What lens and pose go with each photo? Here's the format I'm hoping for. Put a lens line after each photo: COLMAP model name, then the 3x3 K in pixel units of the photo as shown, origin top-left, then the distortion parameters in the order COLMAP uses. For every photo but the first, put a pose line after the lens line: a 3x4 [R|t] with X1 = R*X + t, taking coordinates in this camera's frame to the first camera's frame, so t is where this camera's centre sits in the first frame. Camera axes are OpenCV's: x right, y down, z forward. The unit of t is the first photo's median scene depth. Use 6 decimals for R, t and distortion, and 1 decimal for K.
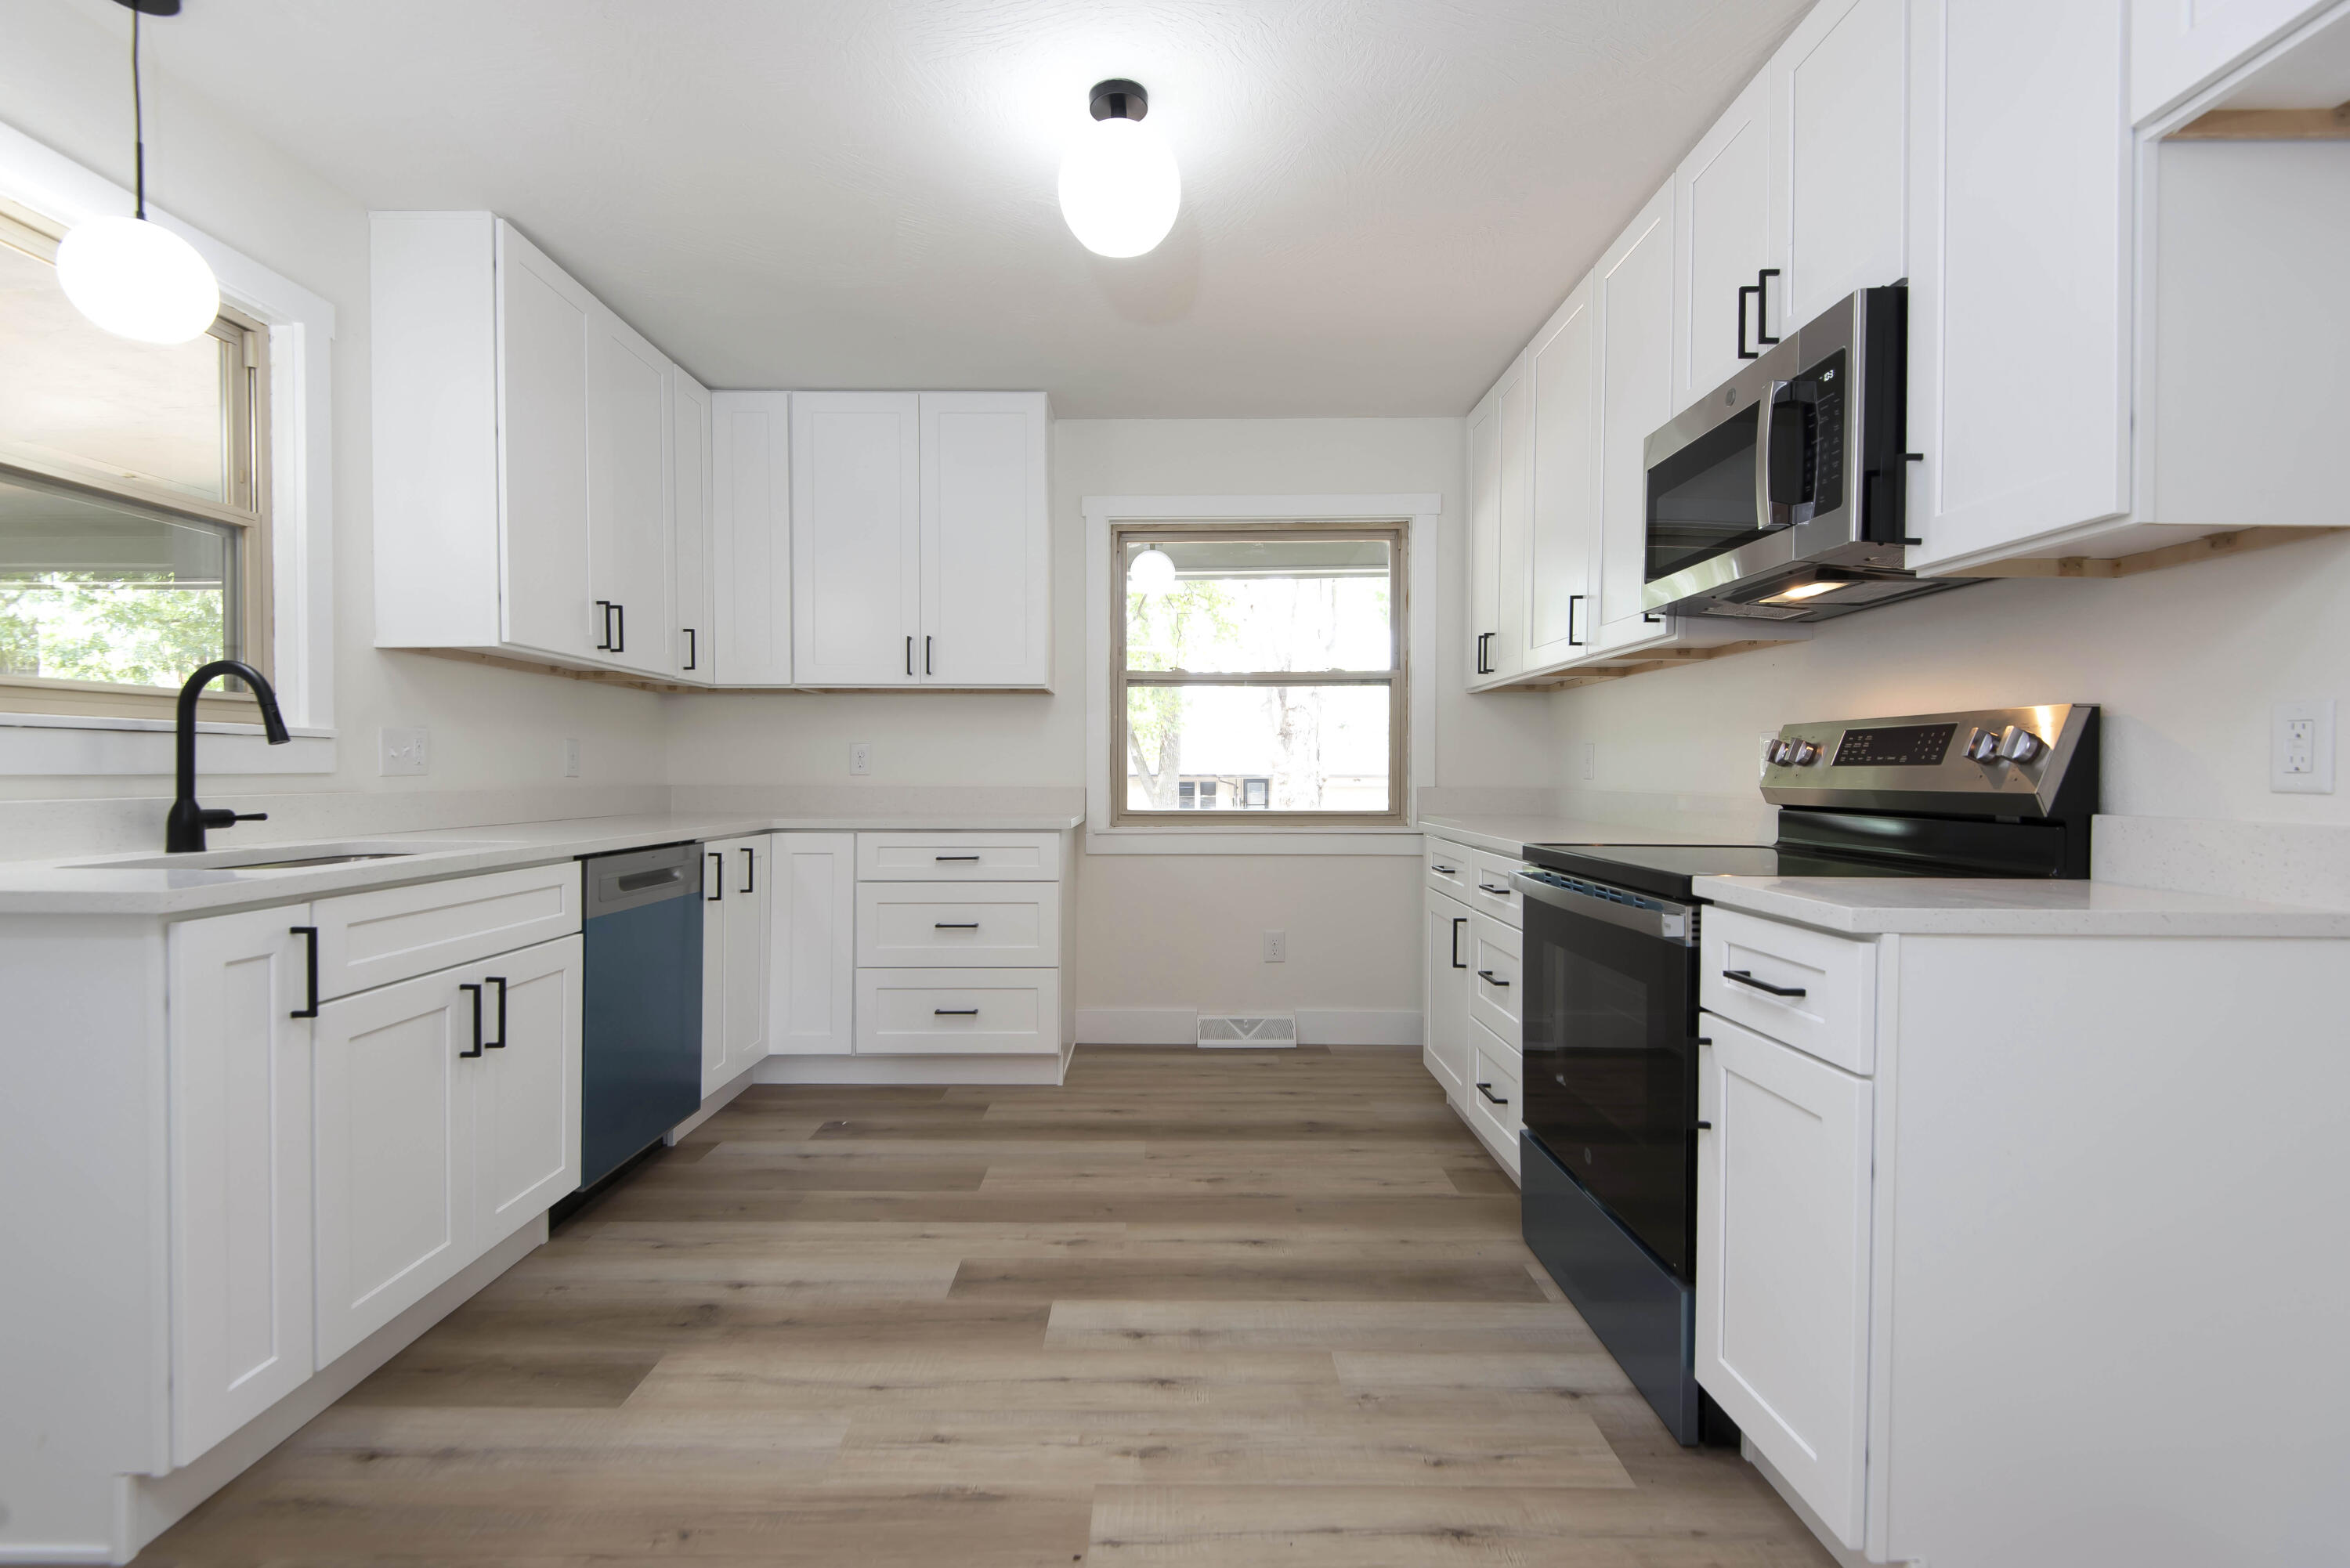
lens RADIAL K [[1067.0, 0, 1163.3], [0, 1067.0, 799.2], [0, 0, 1]] dist [0.045643, -0.025788]
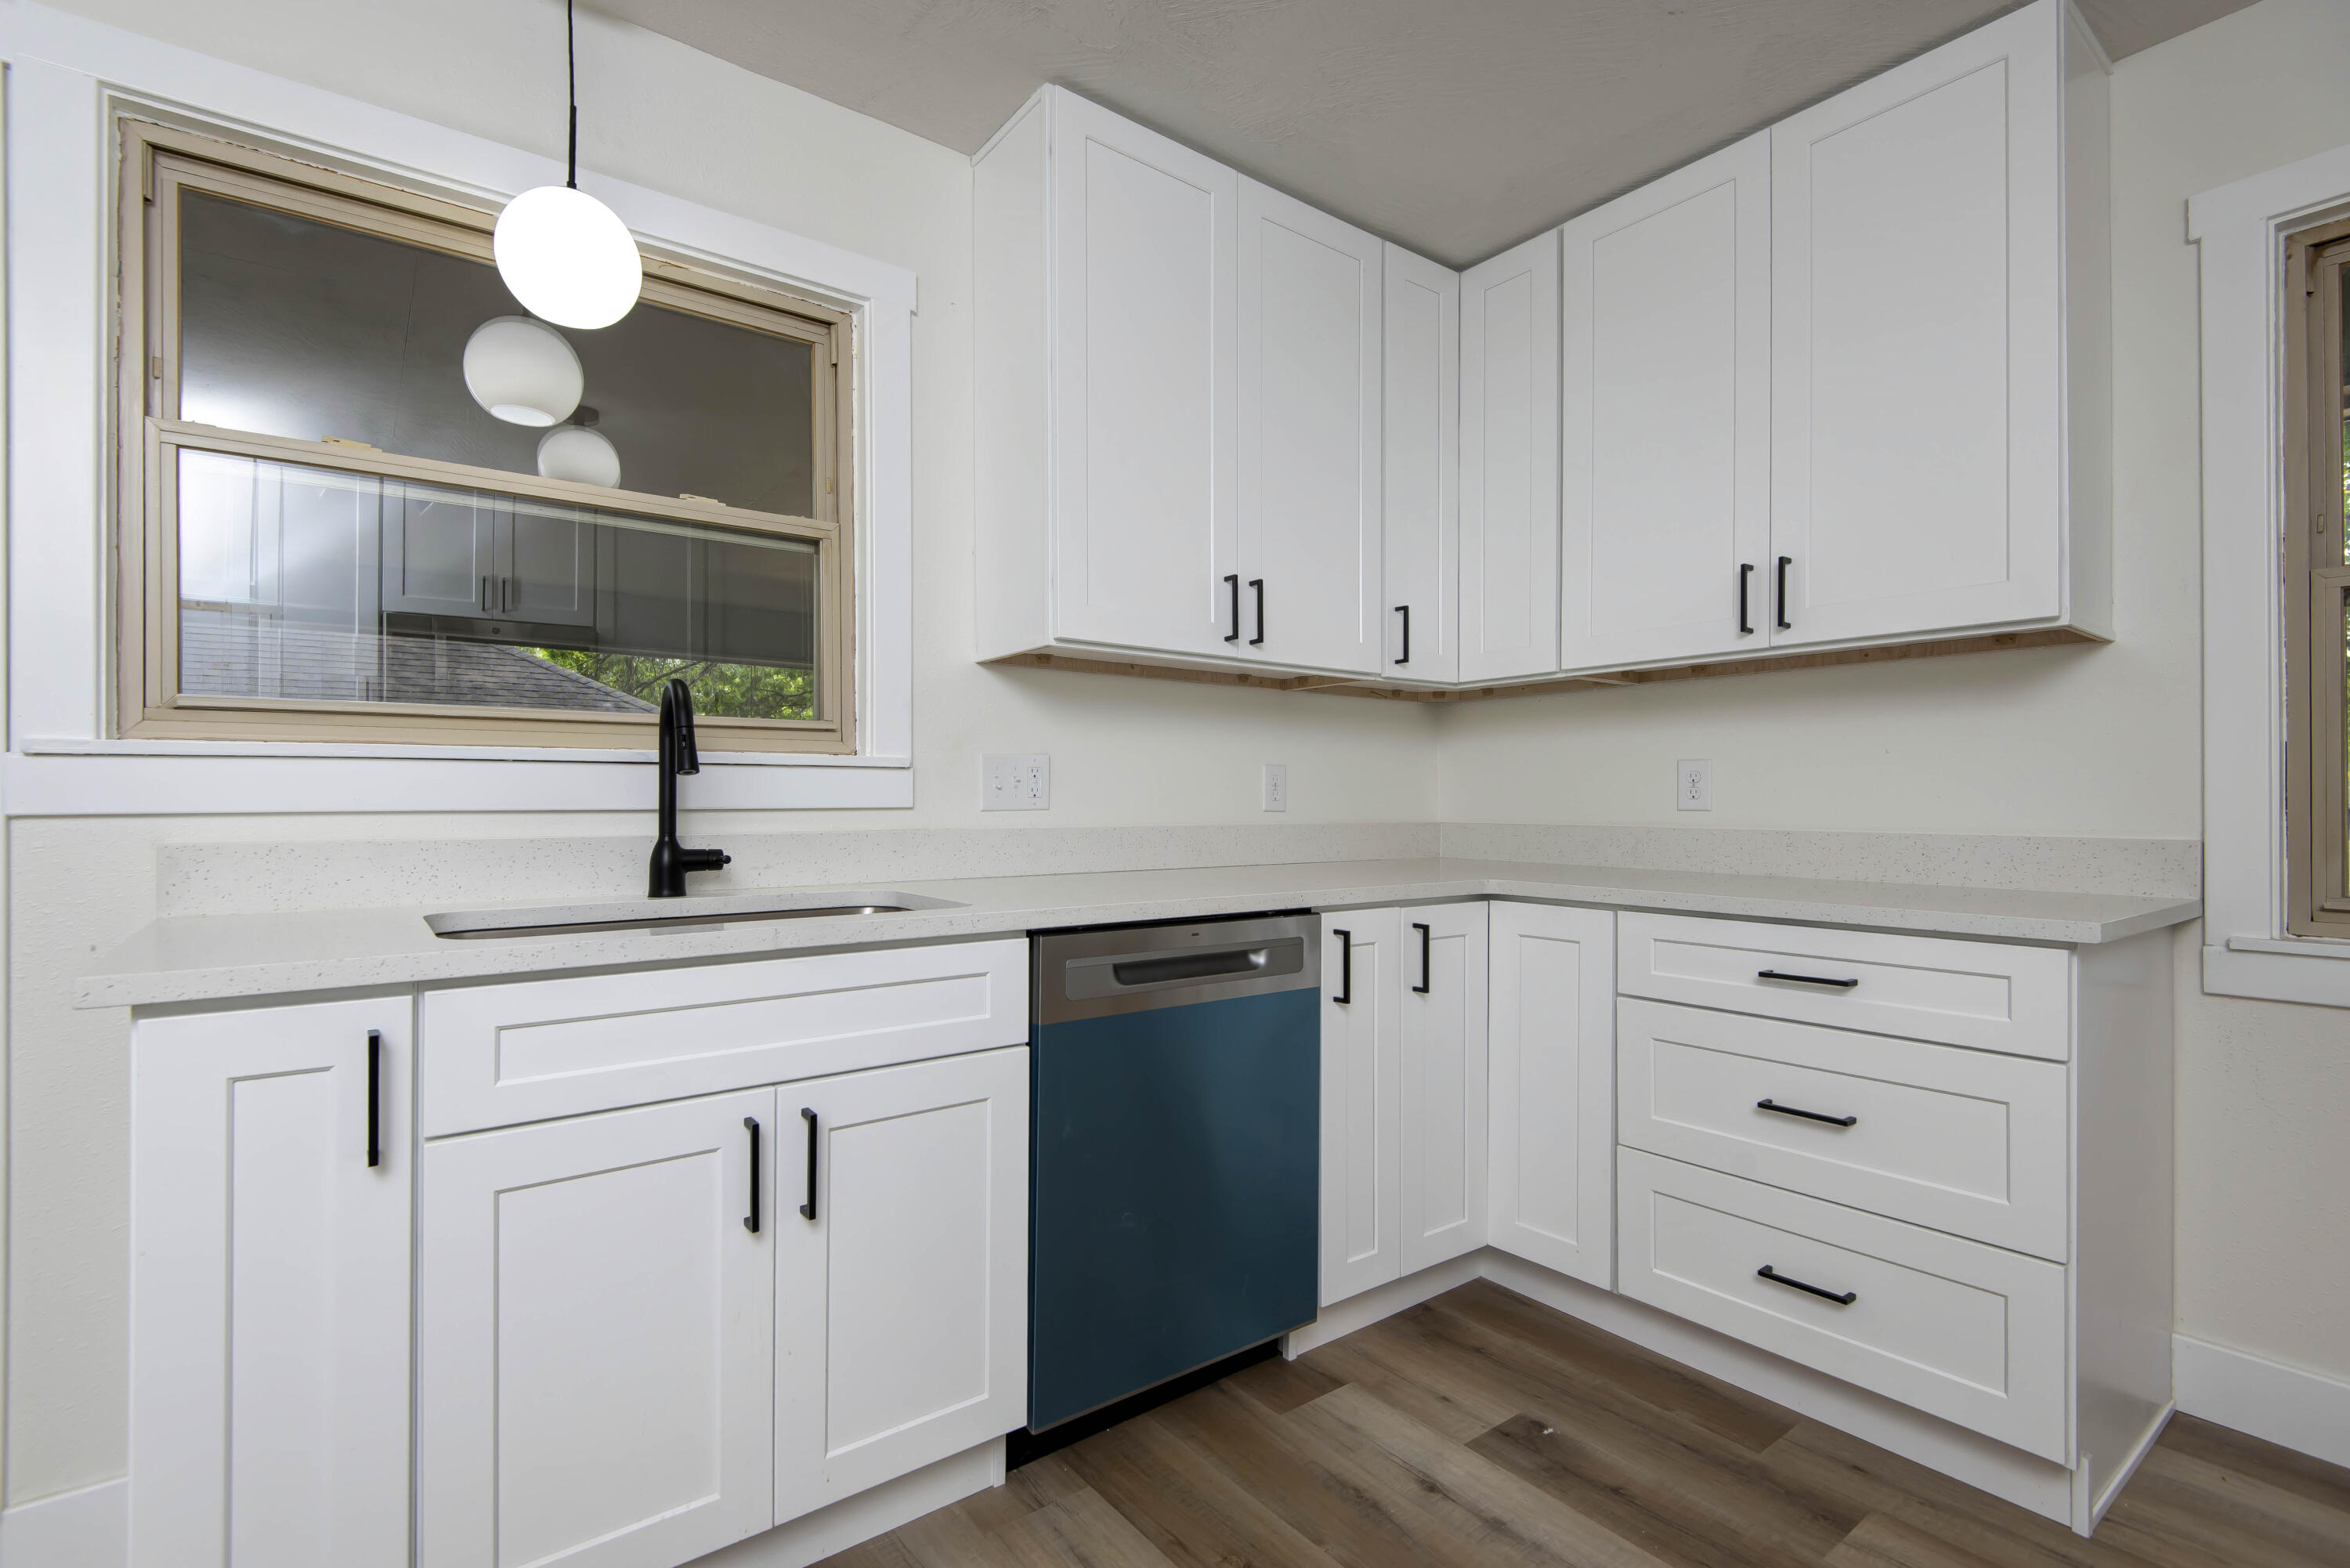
lens RADIAL K [[1067.0, 0, 1163.3], [0, 1067.0, 799.2], [0, 0, 1]] dist [0.045643, -0.025788]
pose [[0.601317, -0.002589, -0.799006, 0.038508], [-0.020476, 0.999616, -0.018649, -0.015581], [0.798748, 0.027575, 0.601033, 0.520361]]
